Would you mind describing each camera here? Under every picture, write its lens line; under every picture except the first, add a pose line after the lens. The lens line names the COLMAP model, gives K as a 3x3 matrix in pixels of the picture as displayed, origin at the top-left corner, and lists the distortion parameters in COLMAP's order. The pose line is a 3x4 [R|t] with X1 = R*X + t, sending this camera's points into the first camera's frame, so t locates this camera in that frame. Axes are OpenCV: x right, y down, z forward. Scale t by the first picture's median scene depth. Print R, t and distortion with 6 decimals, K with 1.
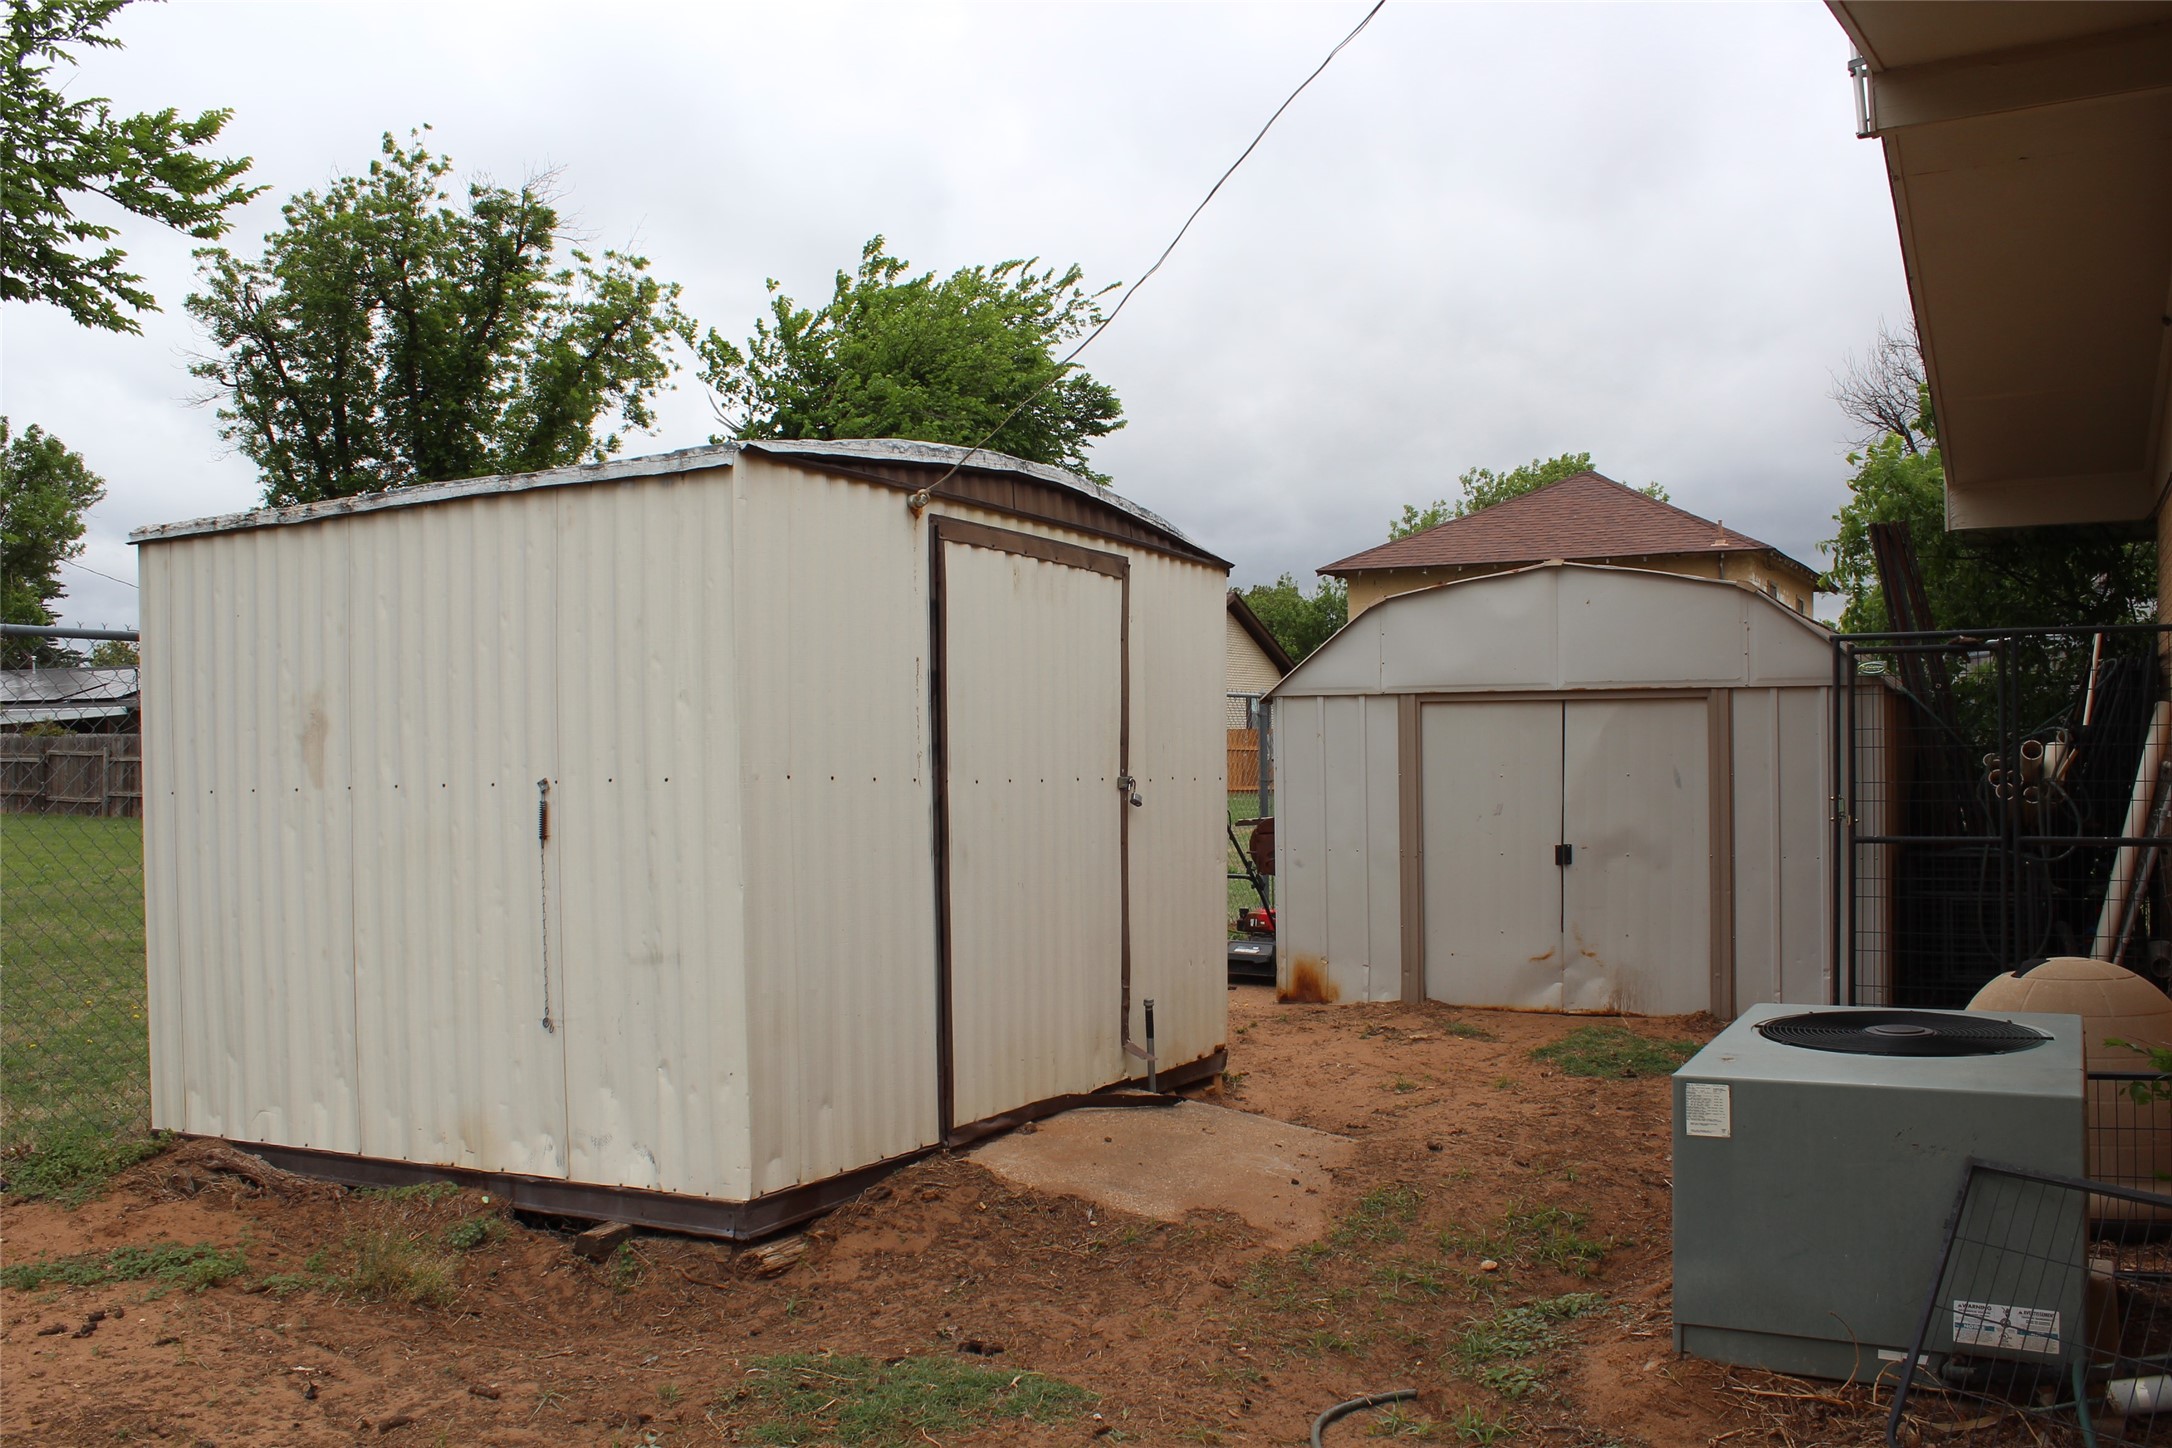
lens RADIAL K [[1798.1, 0, 1107.4], [0, 1798.1, 734.8], [0, 0, 1]] dist [-0.172129, 0.133434]
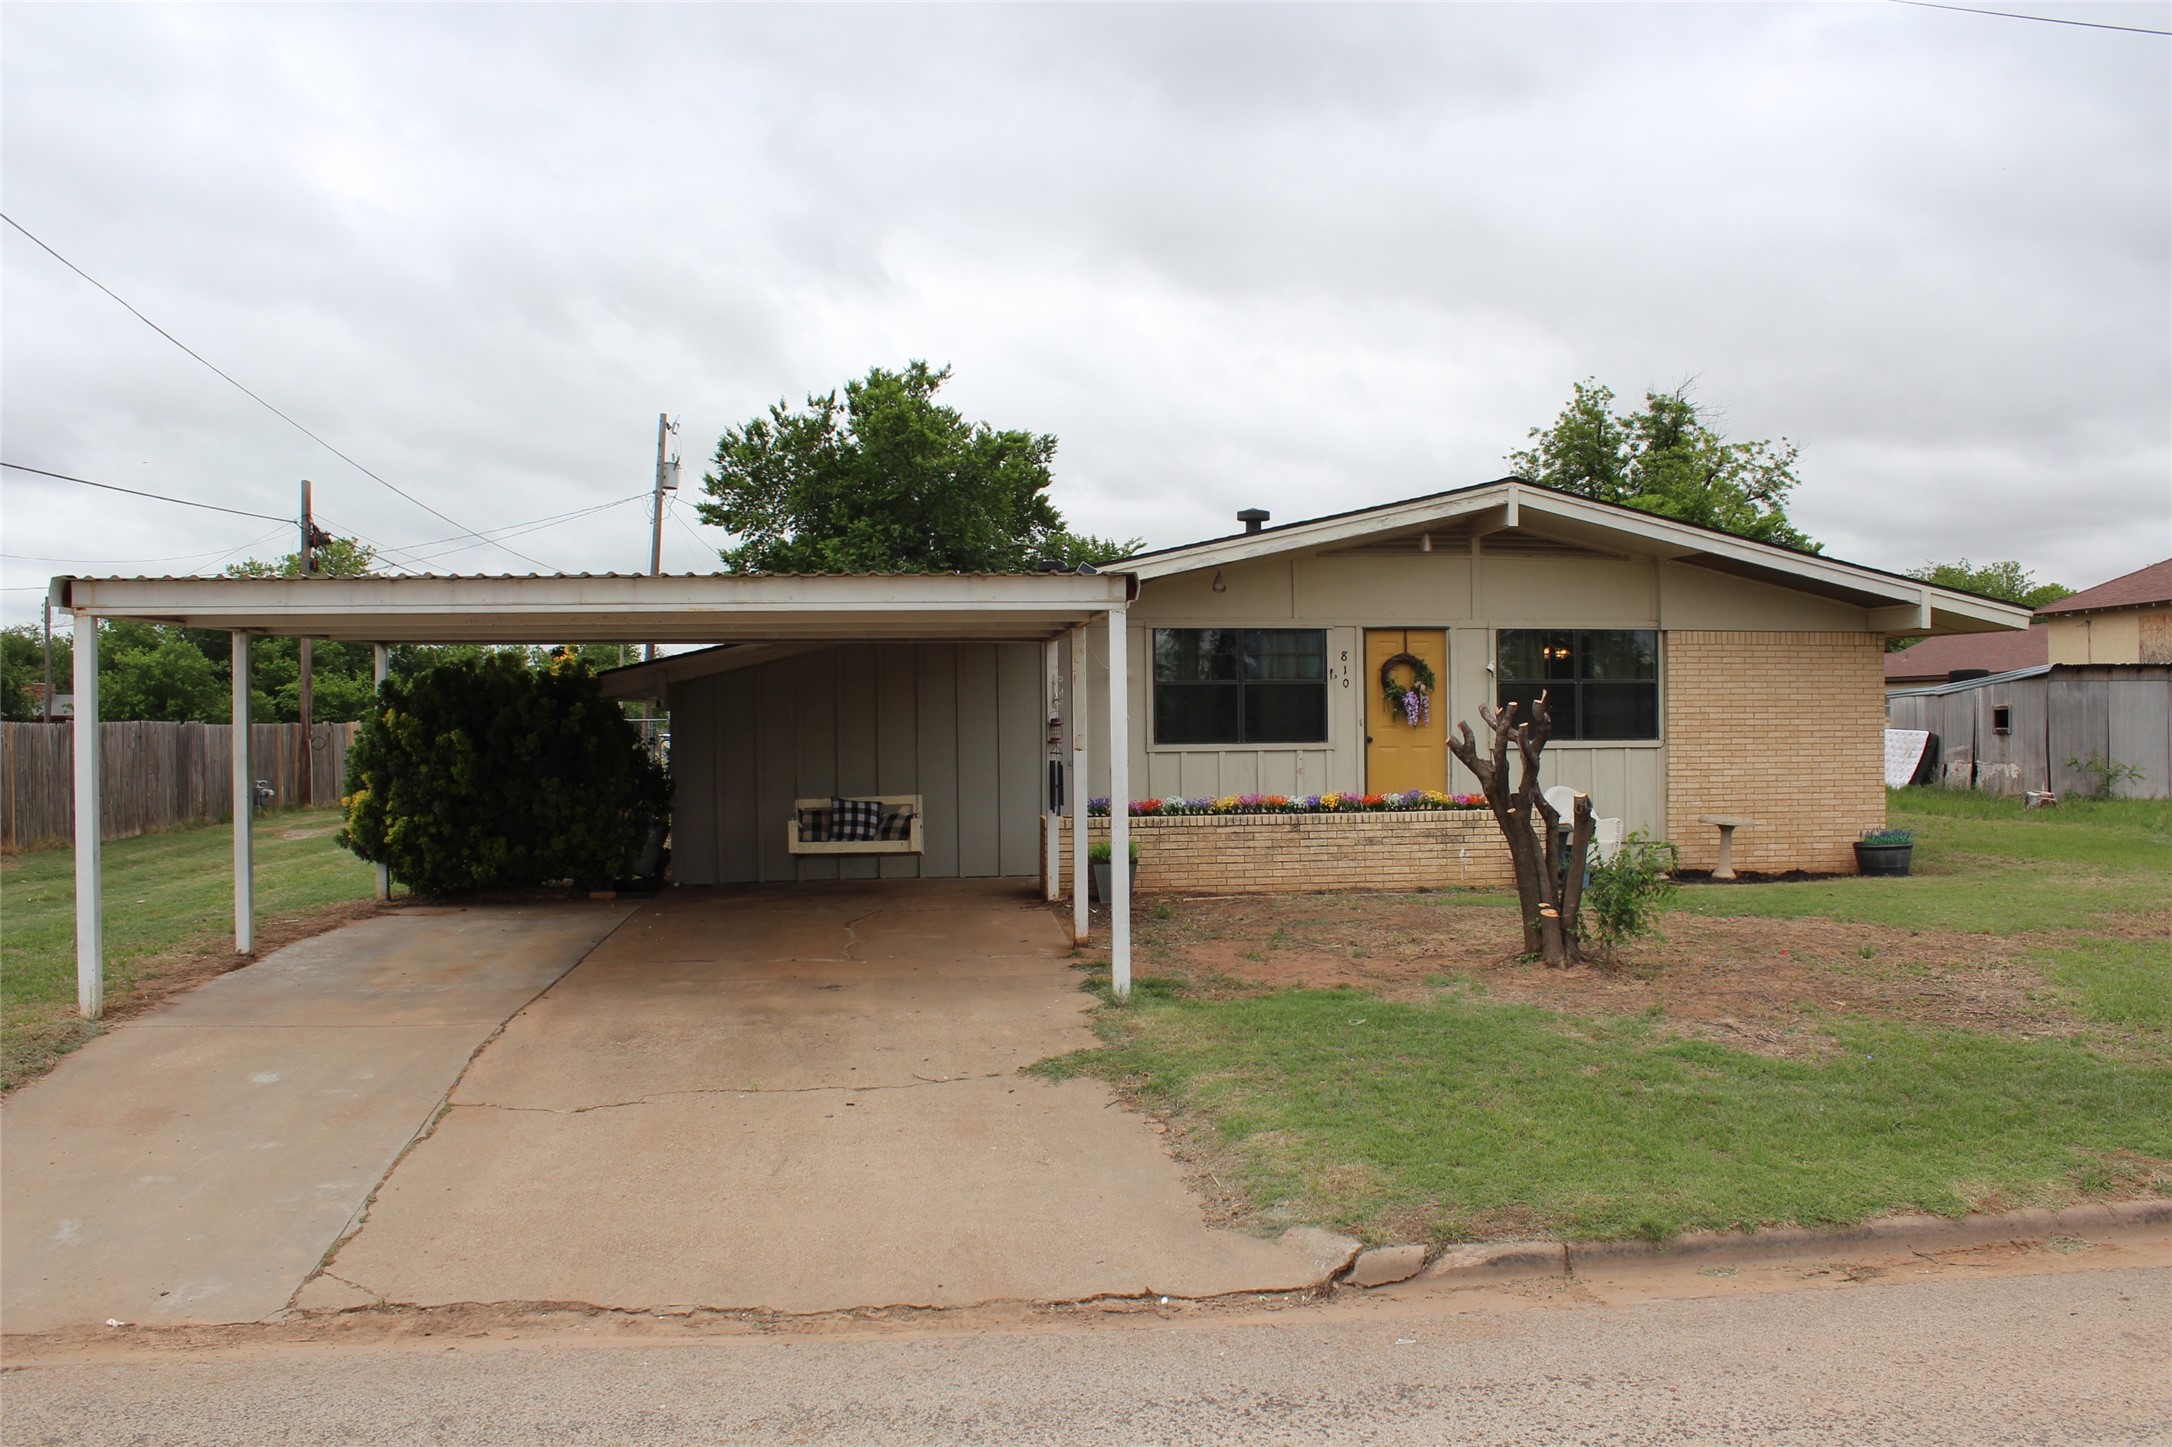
lens RADIAL K [[1798.1, 0, 1107.4], [0, 1798.1, 734.3], [0, 0, 1]] dist [-0.172129, 0.133434]
pose [[0.548556, 0.007801, -0.836077, 0.748406], [0.006256, 0.999890, 0.013434, -0.015671], [0.836090, -0.012600, 0.548447, -0.354056]]
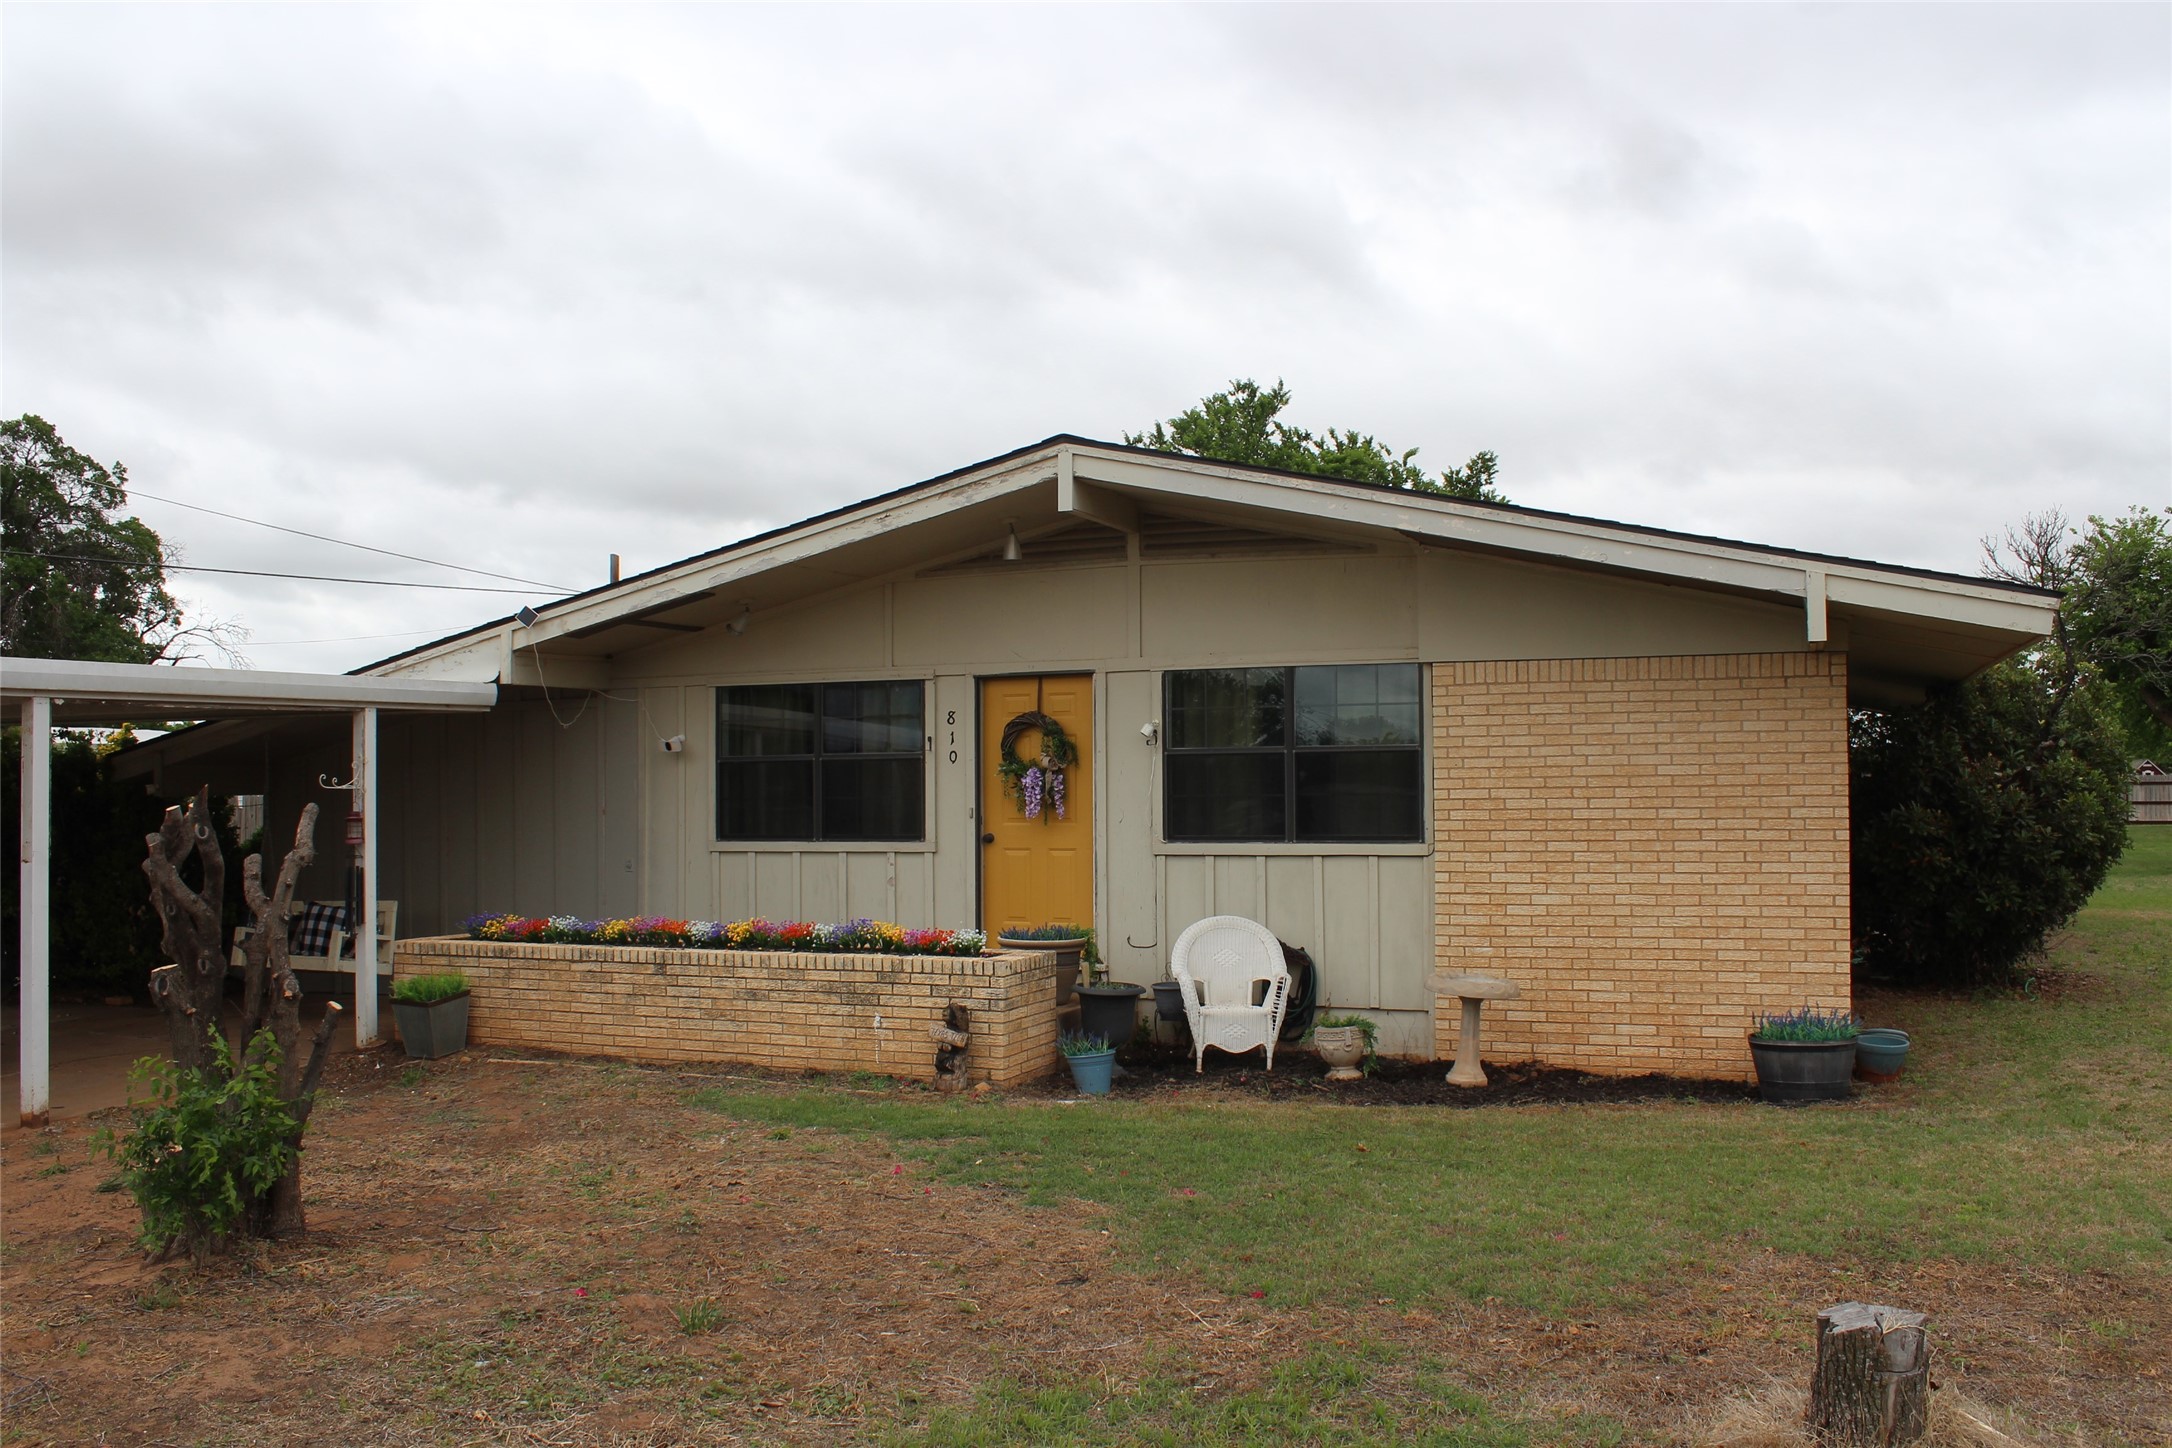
lens RADIAL K [[1798.1, 0, 1107.4], [0, 1798.1, 734.8], [0, 0, 1]] dist [-0.172129, 0.133434]
pose [[0.088624, -0.022403, -0.995813, 0.717430], [0.013015, 0.999688, -0.021332, -0.019090], [0.995980, -0.011070, 0.088888, -0.034367]]
